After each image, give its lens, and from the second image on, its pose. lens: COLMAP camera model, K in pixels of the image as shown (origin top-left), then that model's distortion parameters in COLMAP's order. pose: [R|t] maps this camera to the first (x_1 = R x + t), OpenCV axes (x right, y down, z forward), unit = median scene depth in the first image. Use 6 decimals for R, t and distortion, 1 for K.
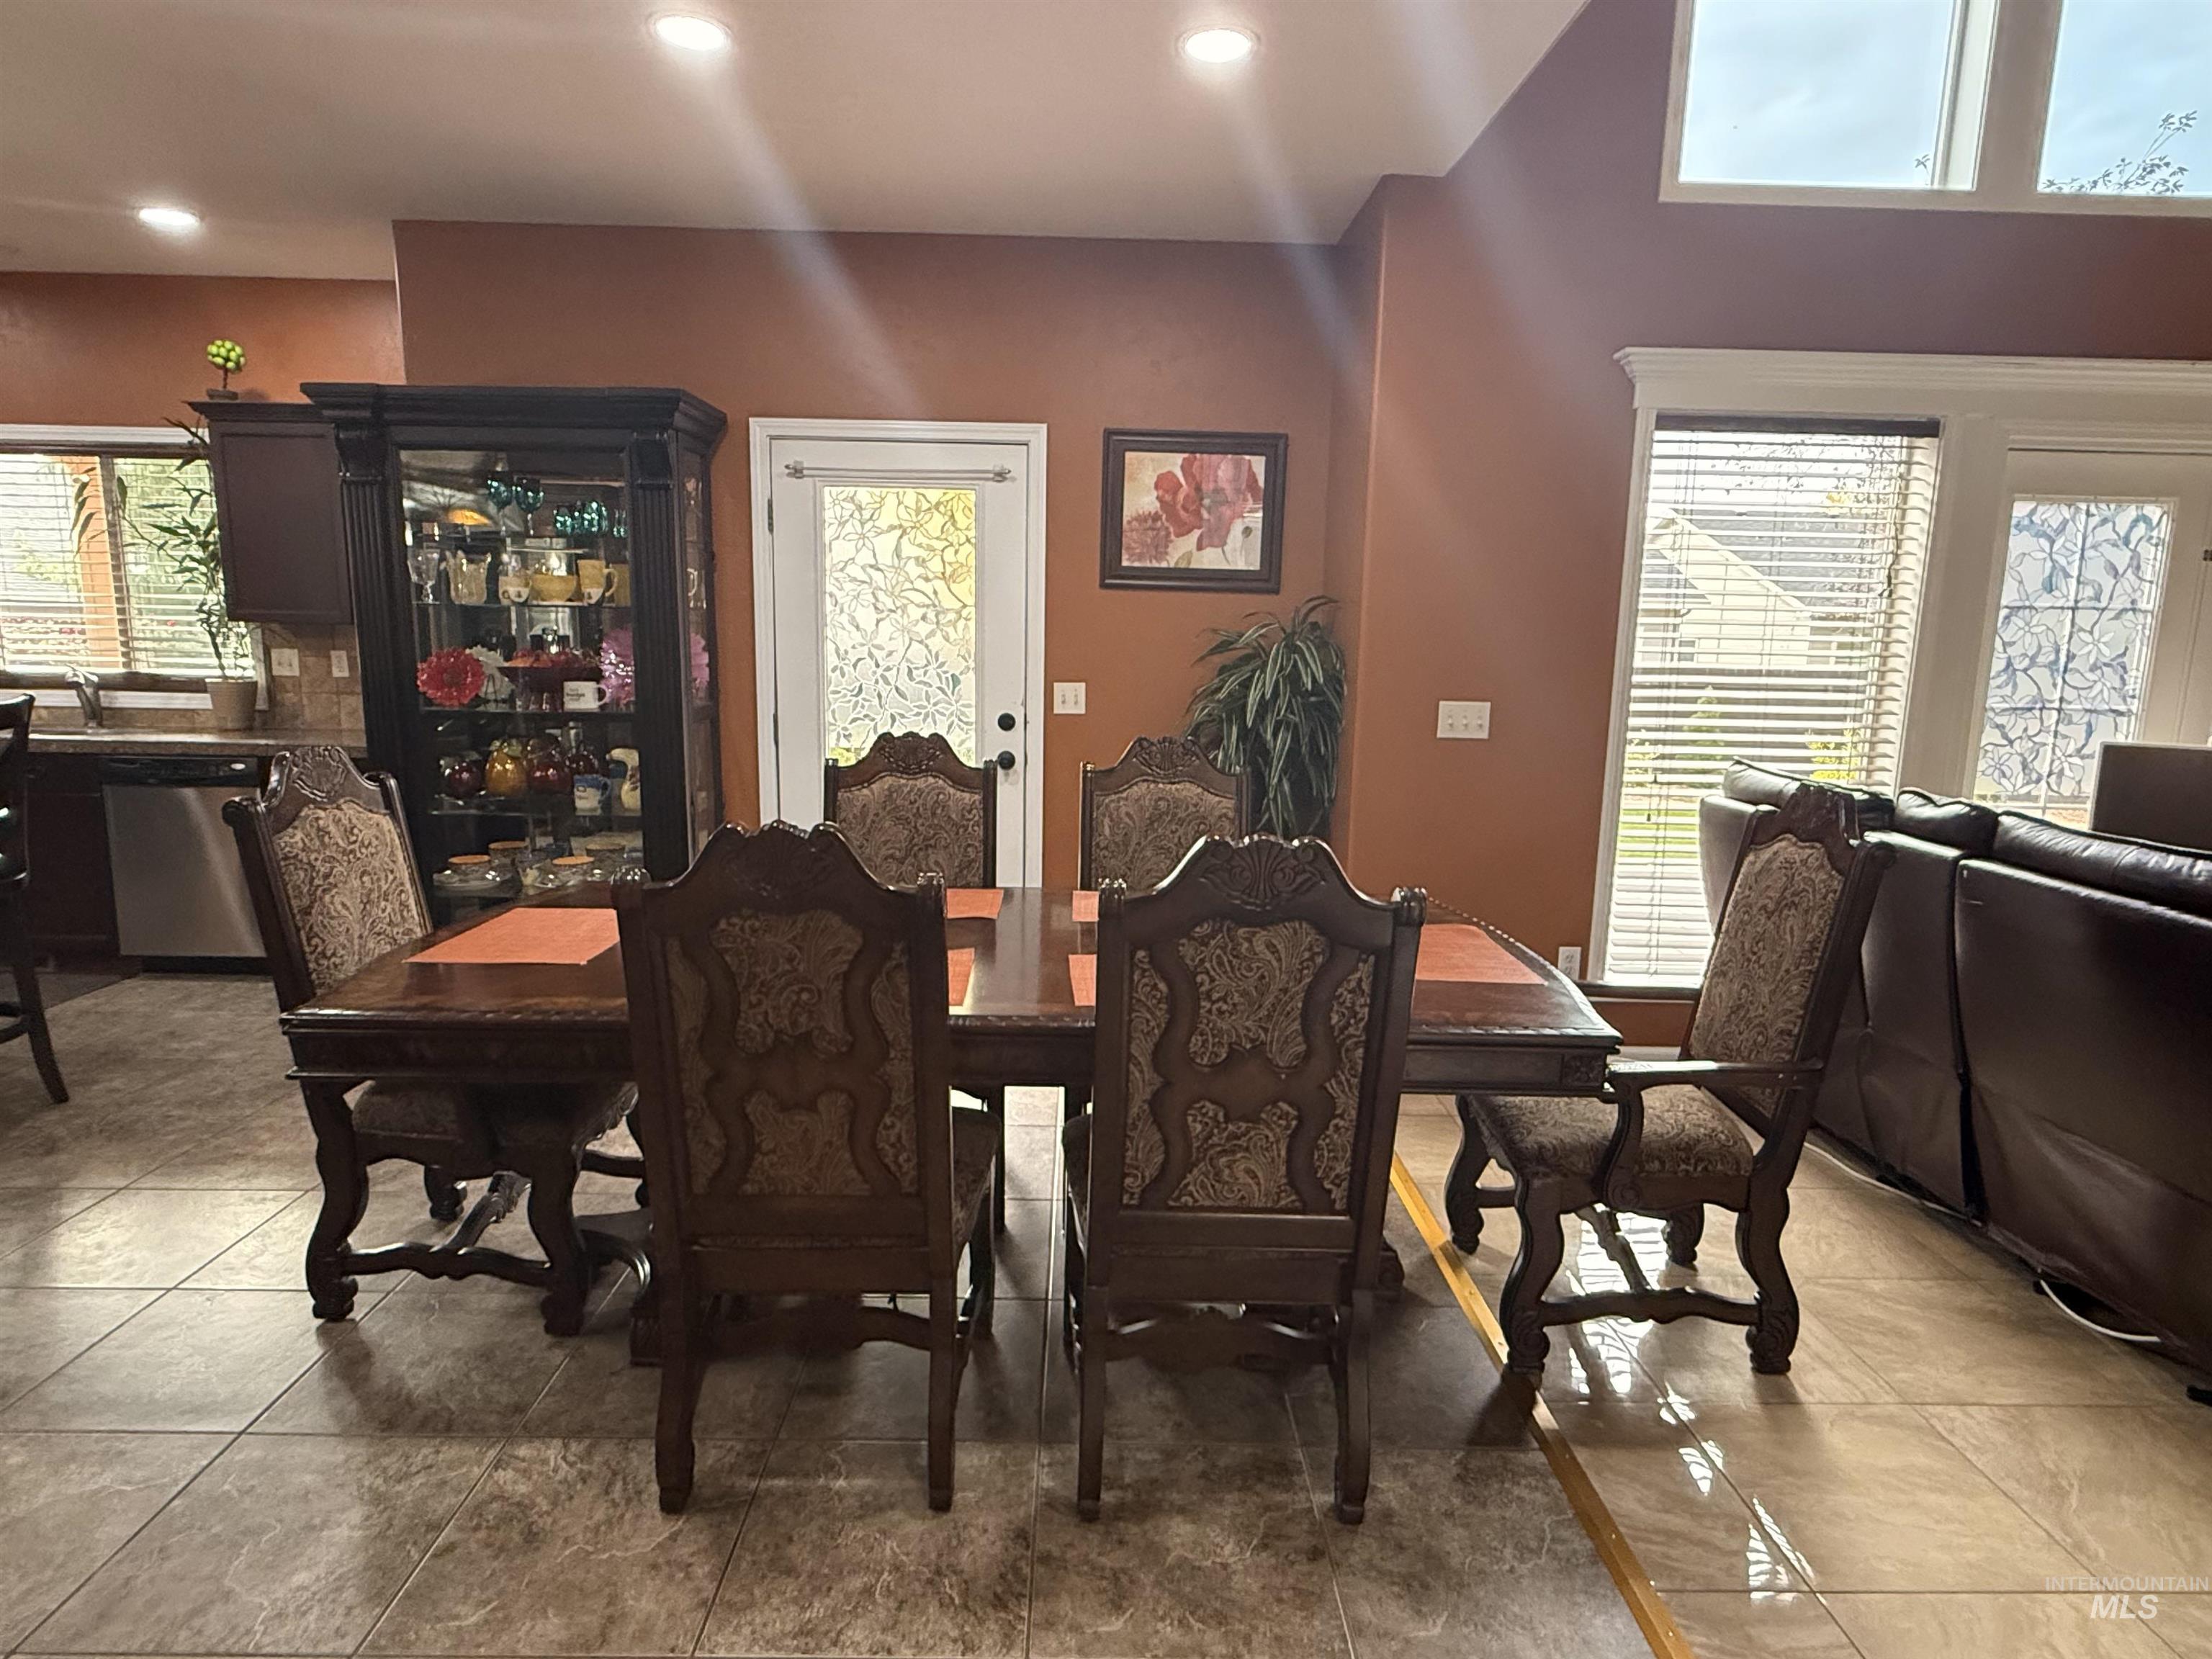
lens RADIAL K [[1225.4, 0, 1108.3], [0, 1225.4, 826.9], [0, 0, 1]] dist [-0.006424, -0.000307]
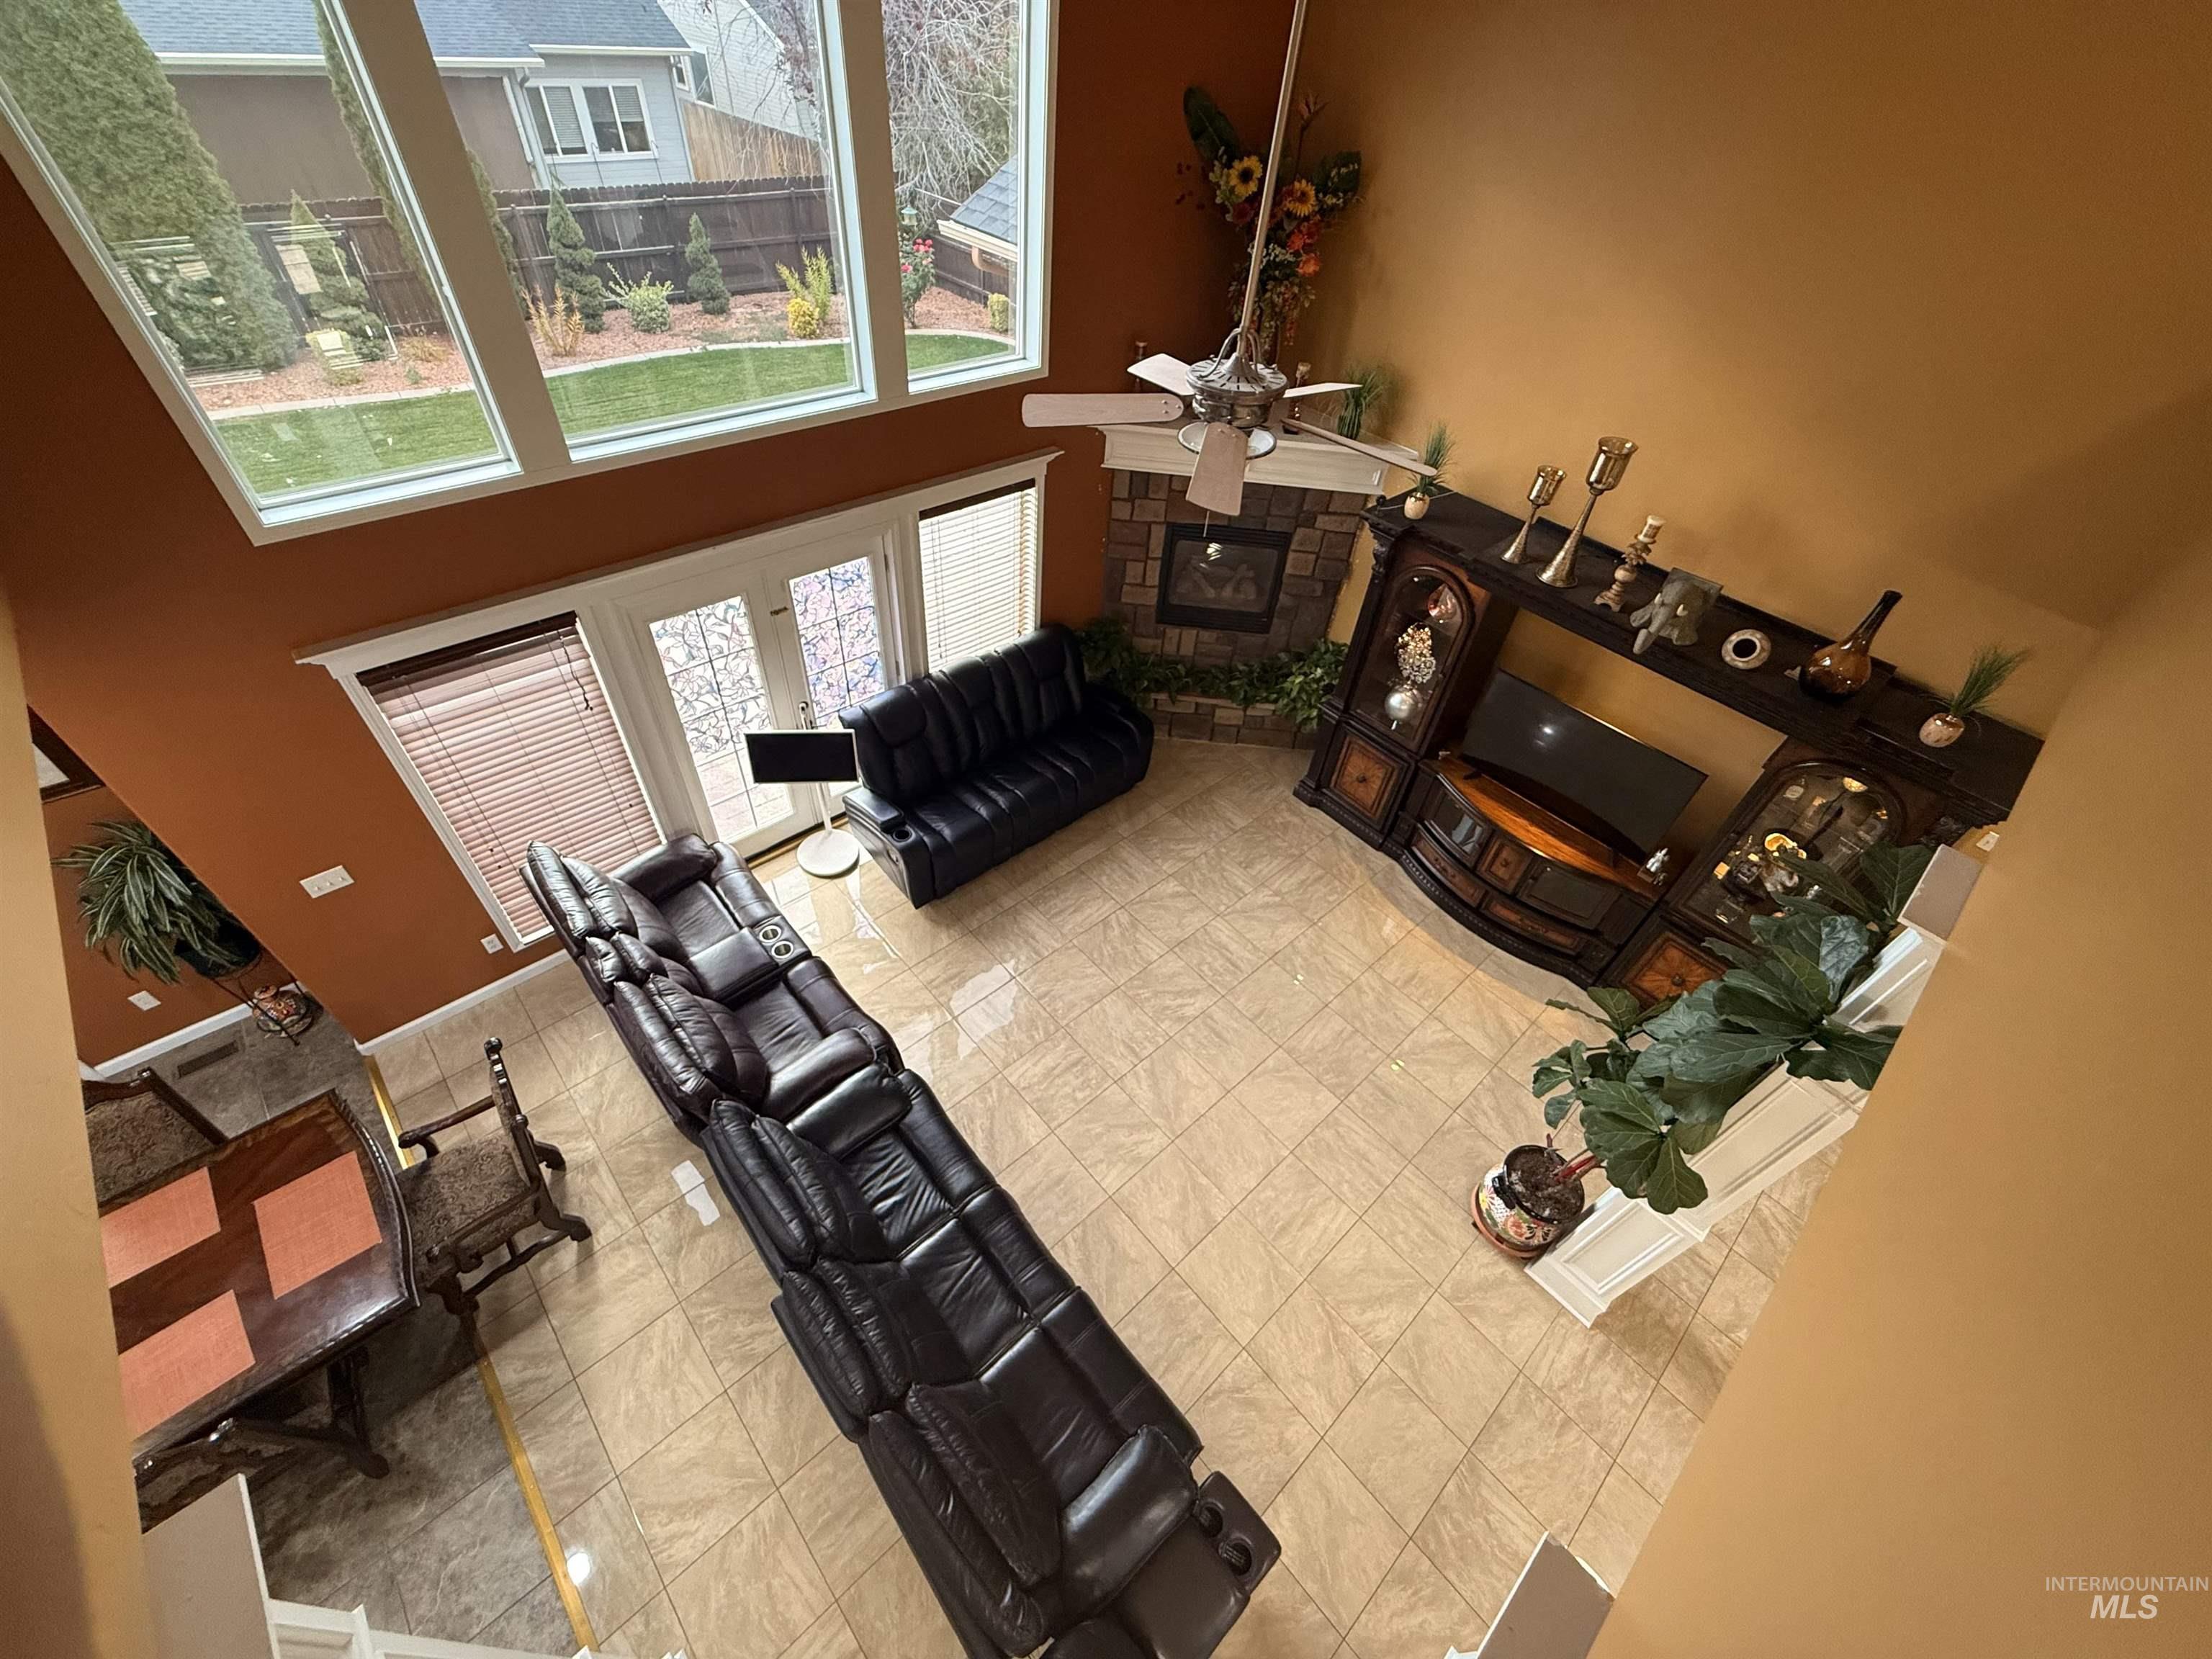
lens RADIAL K [[878.9, 0, 1102.0], [0, 878.9, 831.7], [0, 0, 1]] dist [0.000469, 0.000495]
pose [[0.749559, -0.438180, 0.496144, 0.486424], [0.048721, 0.784022, 0.618818, -0.739482], [-0.660142, -0.439668, 0.609020, -0.234025]]
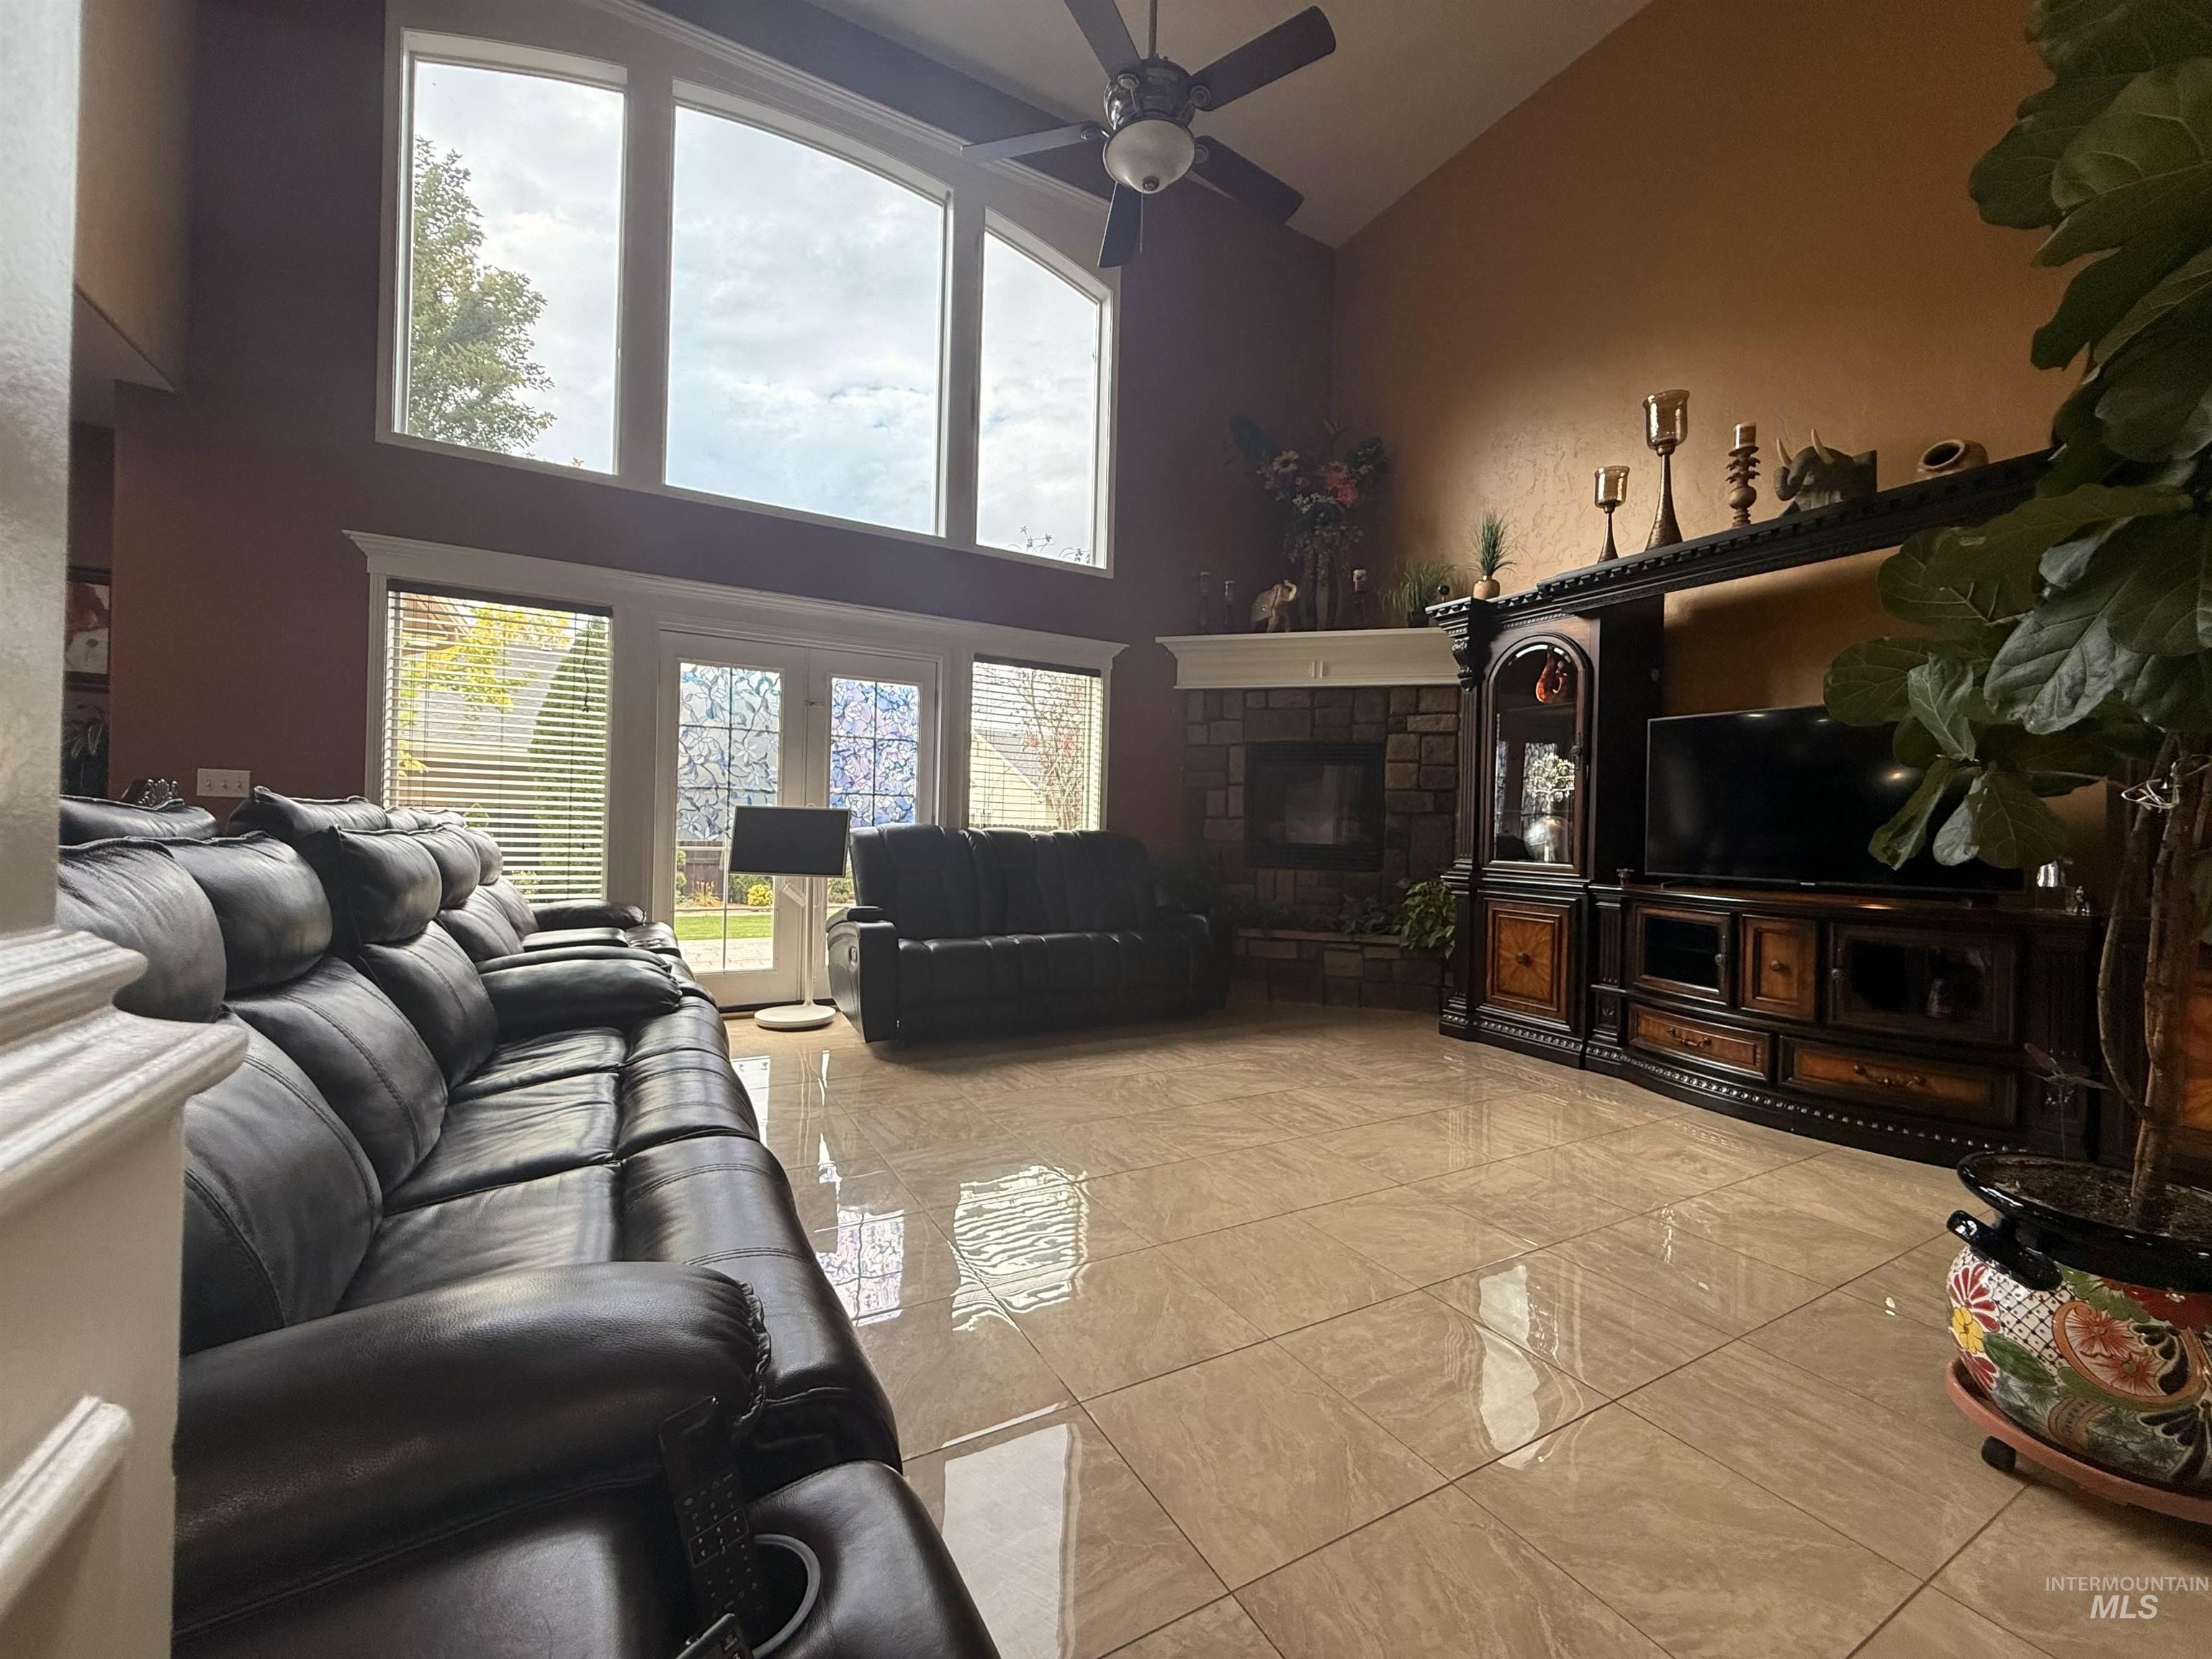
lens RADIAL K [[878.9, 0, 1101.7], [0, 878.9, 828.4], [0, 0, 1]] dist [0.000469, 0.000495]
pose [[0.877672, 0.005152, 0.479234, 0.665855], [0.068457, 0.988341, -0.135999, 0.157306], [-0.474347, 0.152170, 0.867087, -0.274085]]
